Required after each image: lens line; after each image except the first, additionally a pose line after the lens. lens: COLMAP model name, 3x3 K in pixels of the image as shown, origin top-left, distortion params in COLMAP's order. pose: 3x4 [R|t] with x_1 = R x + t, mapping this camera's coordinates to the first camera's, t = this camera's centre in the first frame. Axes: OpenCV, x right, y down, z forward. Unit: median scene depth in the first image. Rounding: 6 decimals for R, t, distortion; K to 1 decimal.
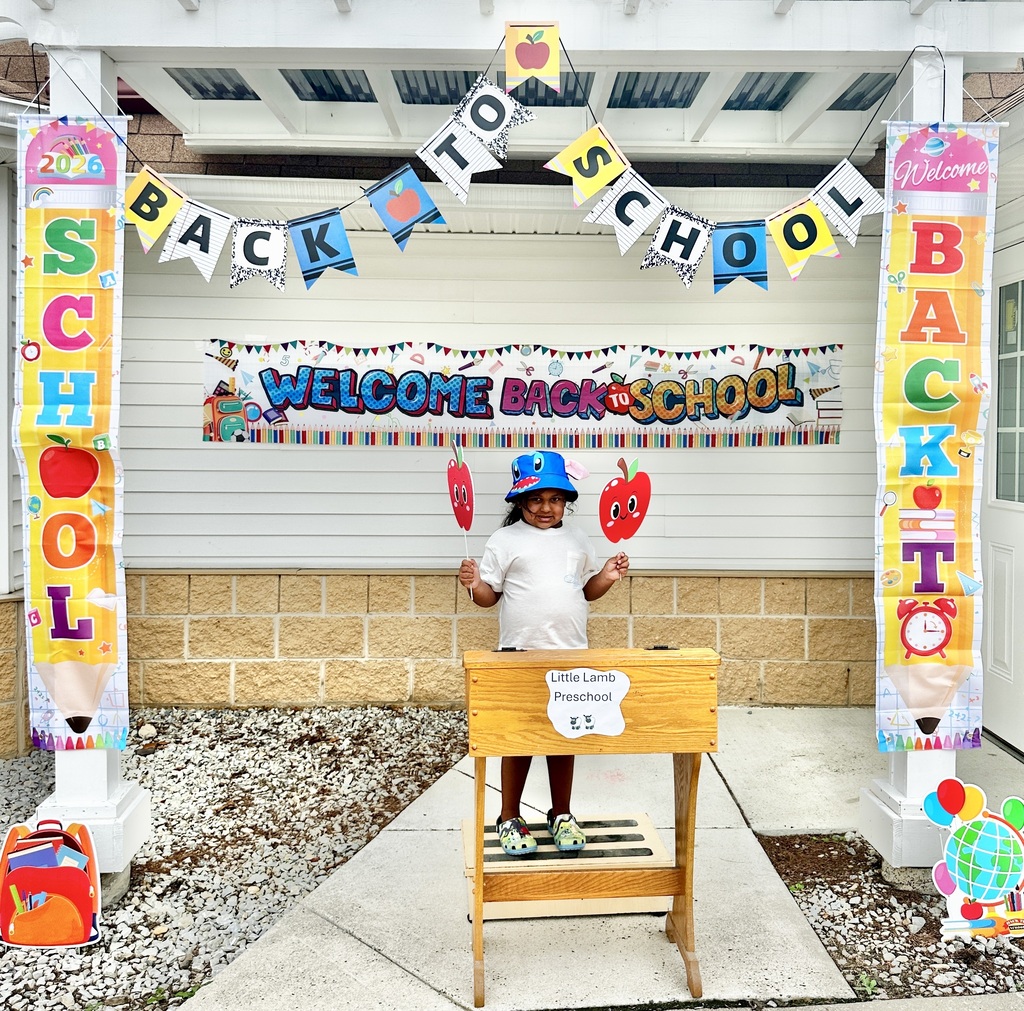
lens RADIAL K [[953.3, 0, 512.0], [0, 953.3, 495.9], [0, 0, 1]] dist [0.112175, 0.000000]
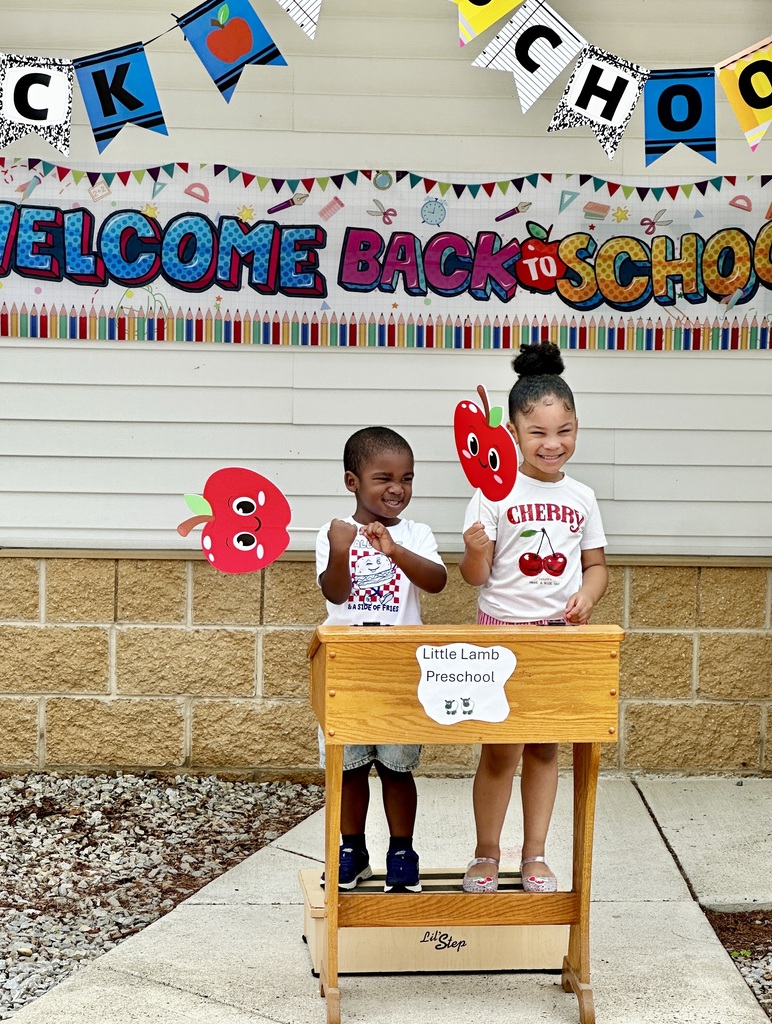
lens RADIAL K [[2299.6, 0, 385.2], [0, 2299.6, 513.7], [0, 0, 1]] dist [0.234051, 0.000000]
pose [[0.999597, 0.009564, 0.026711, -0.021605], [-0.010683, 0.999058, 0.042056, -0.008264], [-0.026283, -0.042324, 0.998758, -0.463125]]
